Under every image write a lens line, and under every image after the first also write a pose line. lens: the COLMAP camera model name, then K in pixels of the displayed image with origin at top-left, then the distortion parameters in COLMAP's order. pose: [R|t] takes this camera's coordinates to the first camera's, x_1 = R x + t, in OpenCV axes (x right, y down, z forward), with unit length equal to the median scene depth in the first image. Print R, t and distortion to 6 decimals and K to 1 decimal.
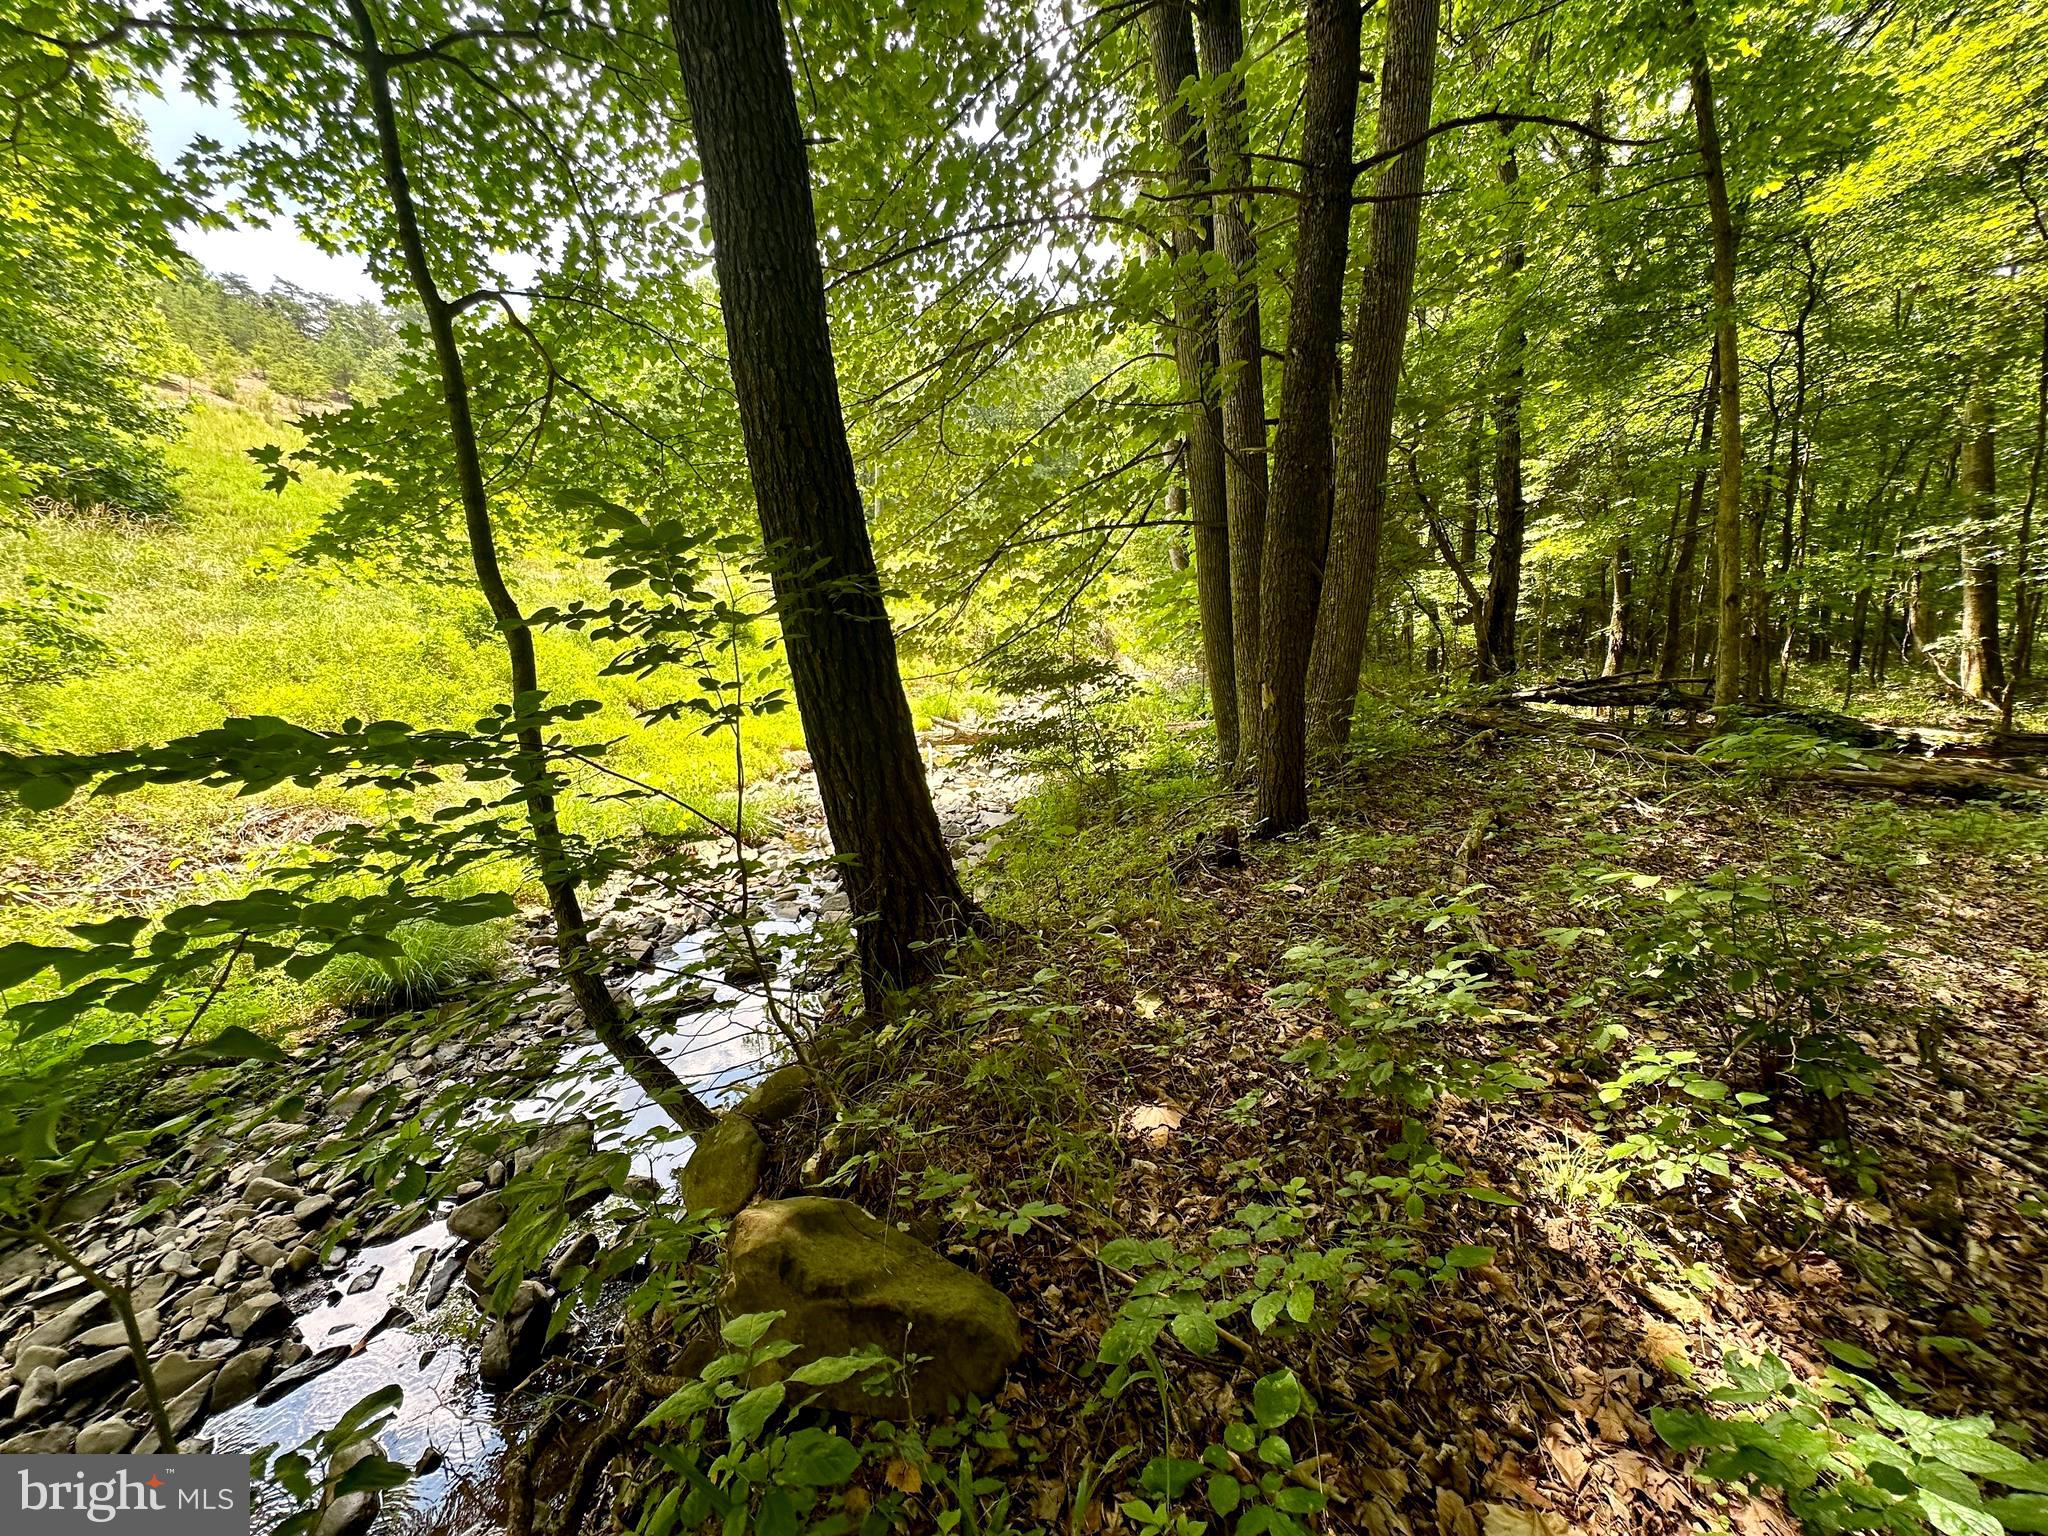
lens RADIAL K [[822.7, 0, 1024.8], [0, 822.7, 778.6], [0, 0, 1]] dist [-0.000419, 0.000580]
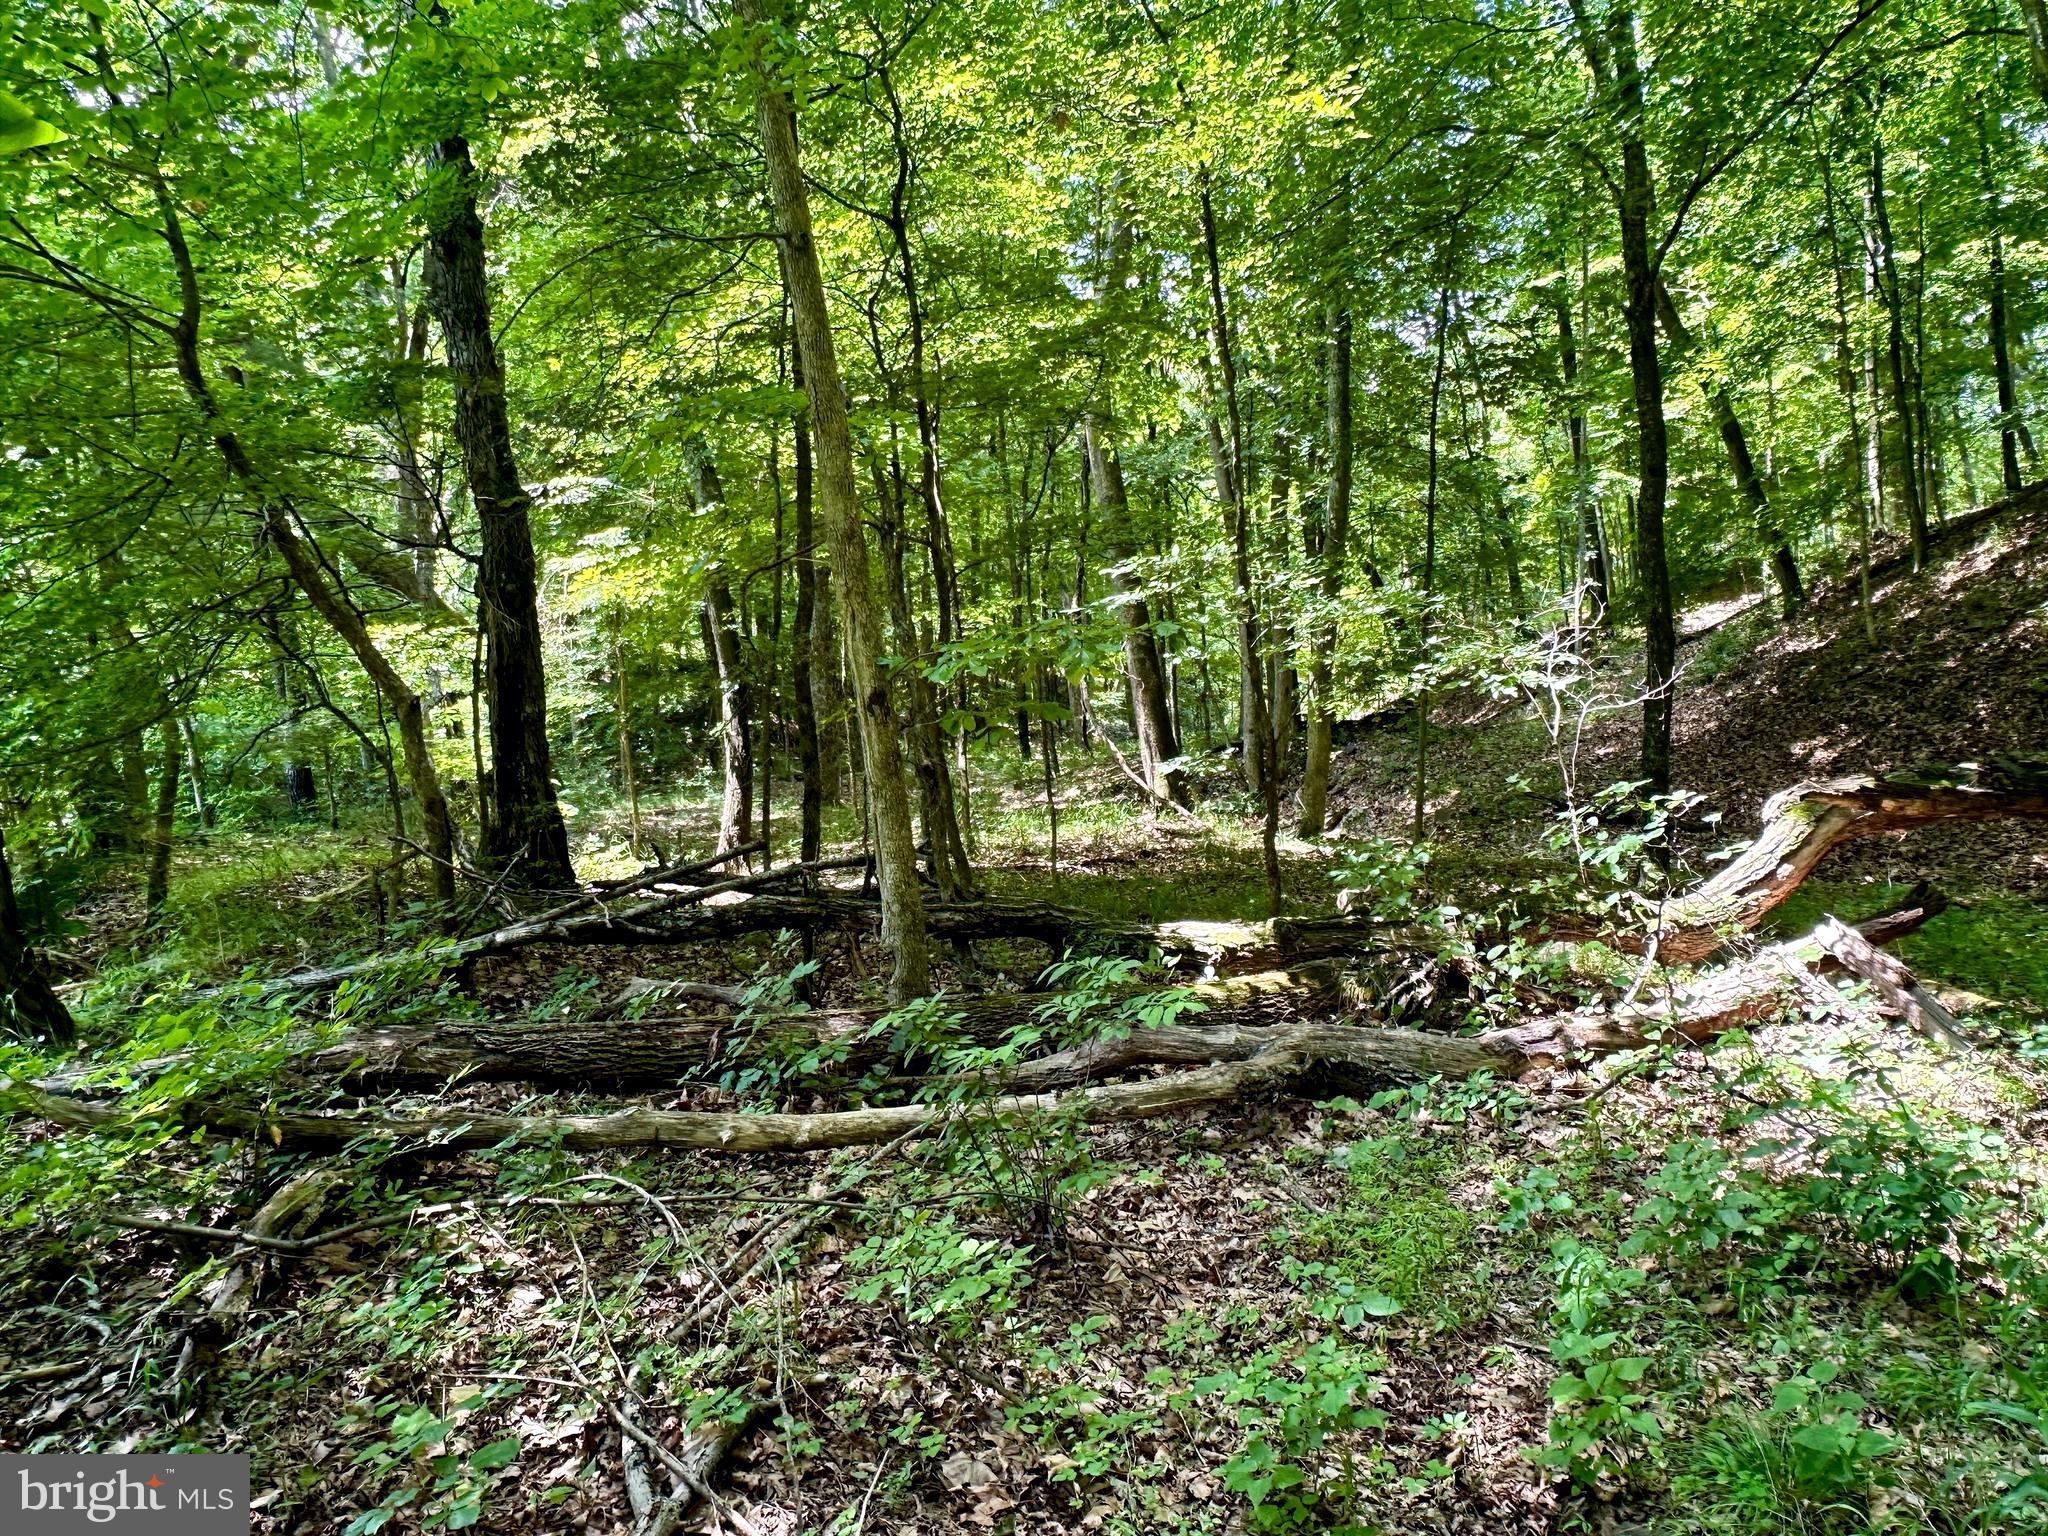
lens RADIAL K [[1391.2, 0, 1033.8], [0, 1391.2, 761.3], [0, 0, 1]] dist [-0.010266, -0.001166]
pose [[0.692732, -0.071384, 0.717654, 0.355575], [0.175564, 0.981846, -0.071805, -0.110633], [-0.699500, 0.175736, 0.692688, 0.400697]]
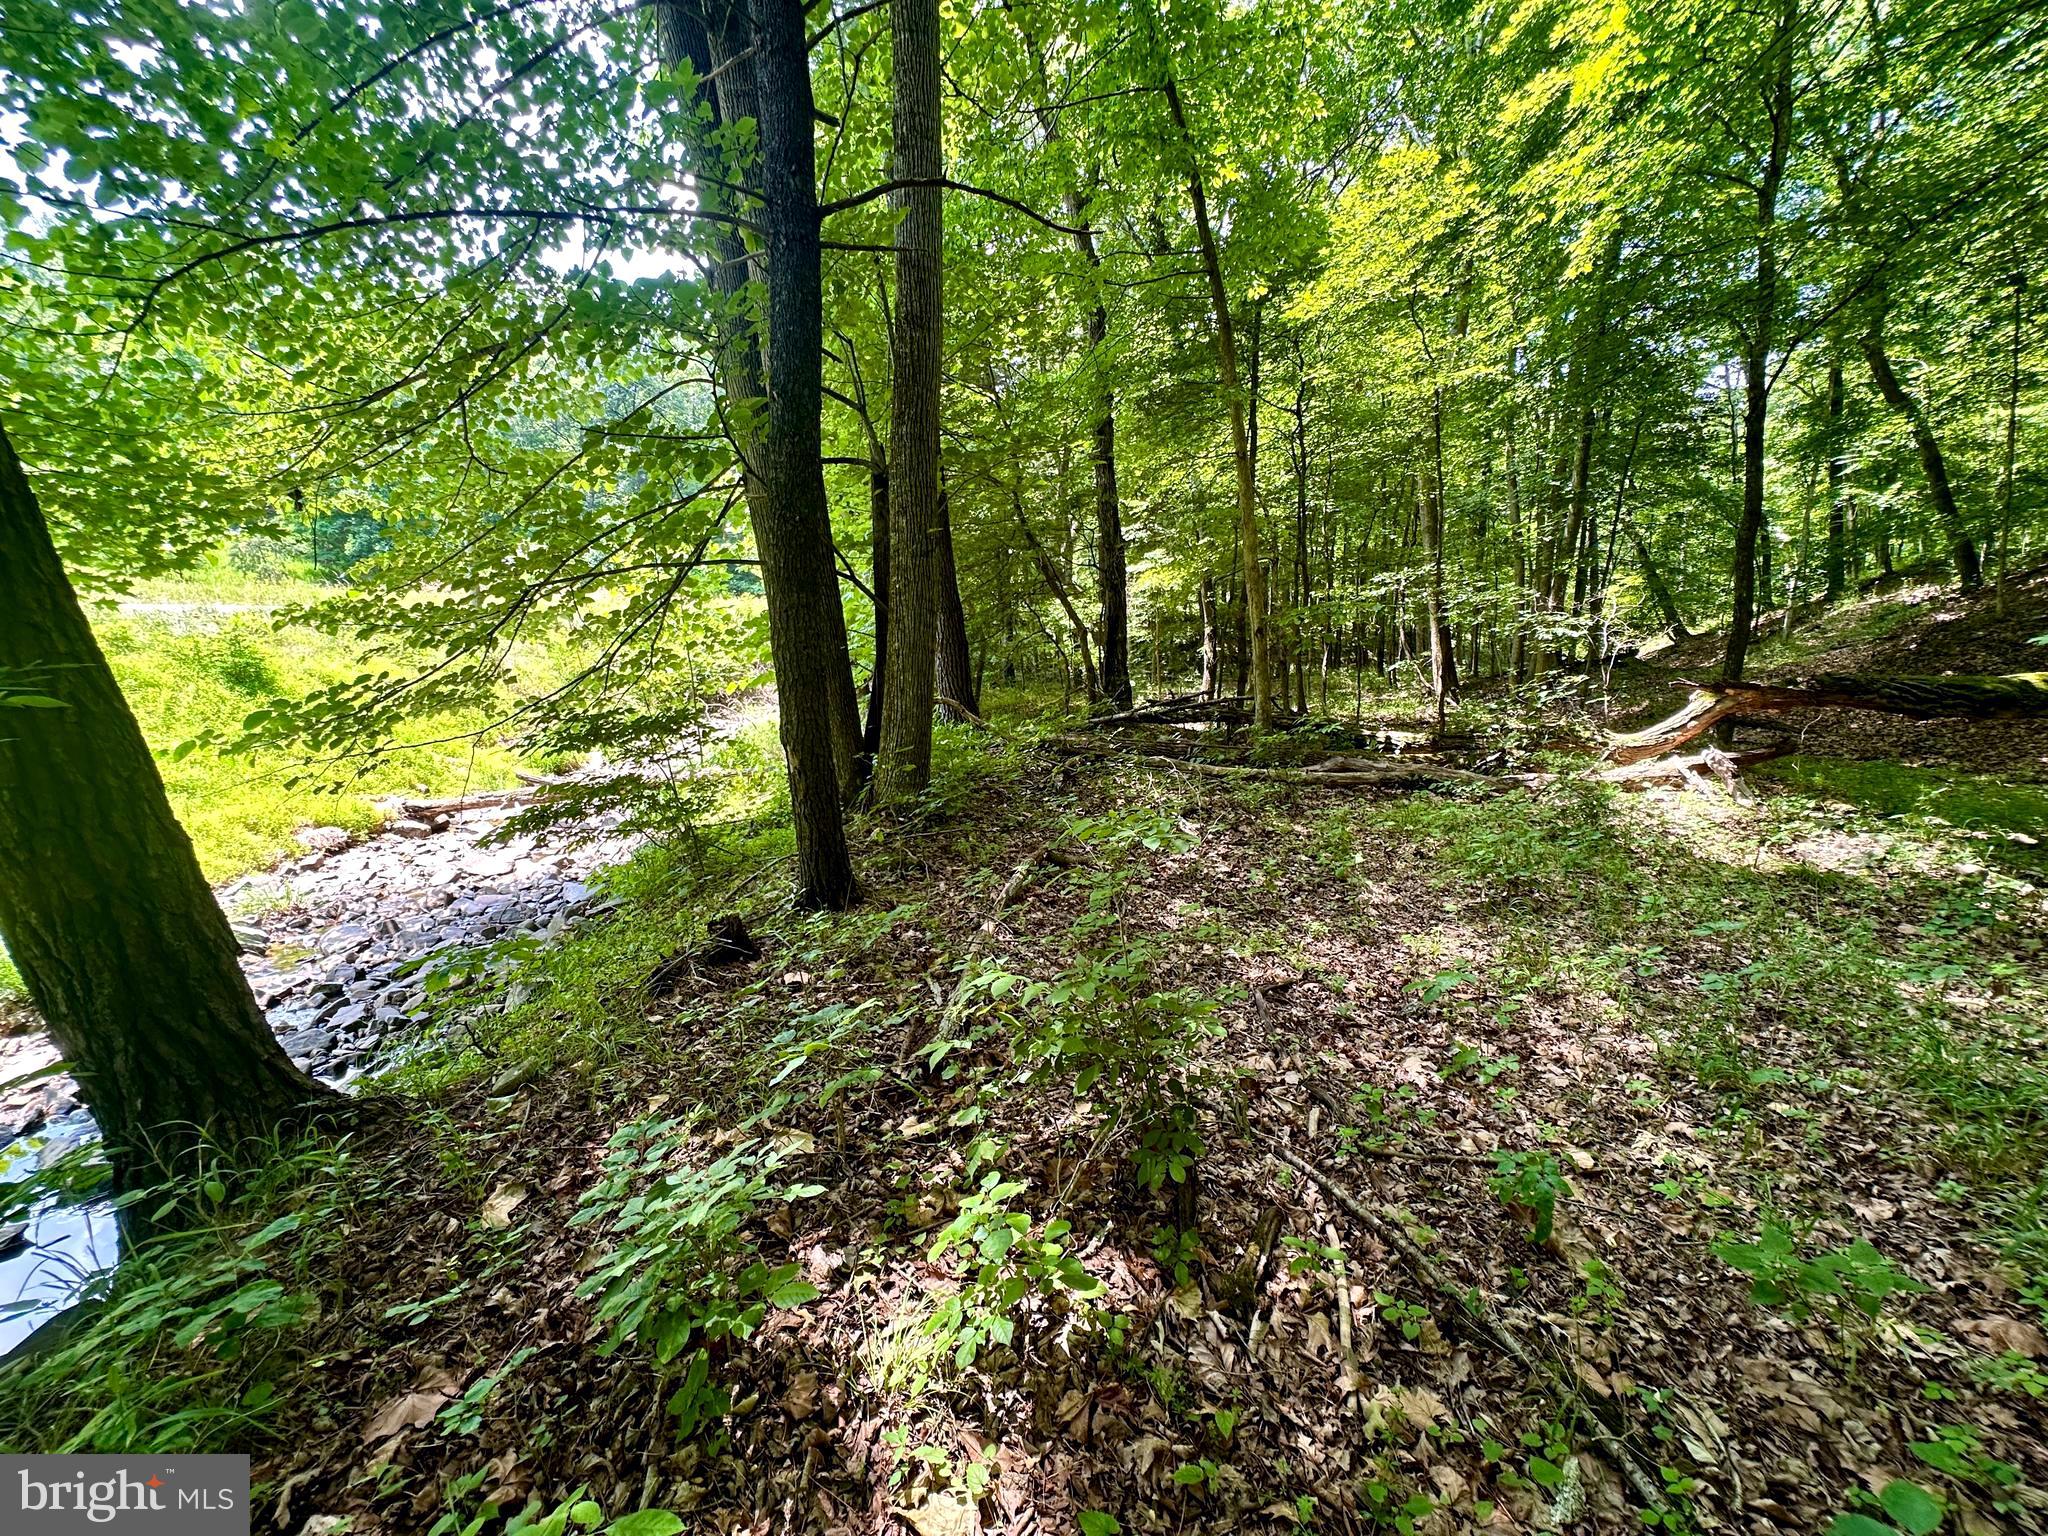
lens RADIAL K [[822.7, 0, 1031.1], [0, 822.7, 775.0], [0, 0, 1]] dist [-0.000419, 0.000580]
pose [[0.930893, -0.074451, 0.357624, 0.113111], [0.083746, 0.996431, -0.010551, -0.026486], [-0.355562, 0.039772, 0.933806, 0.019799]]
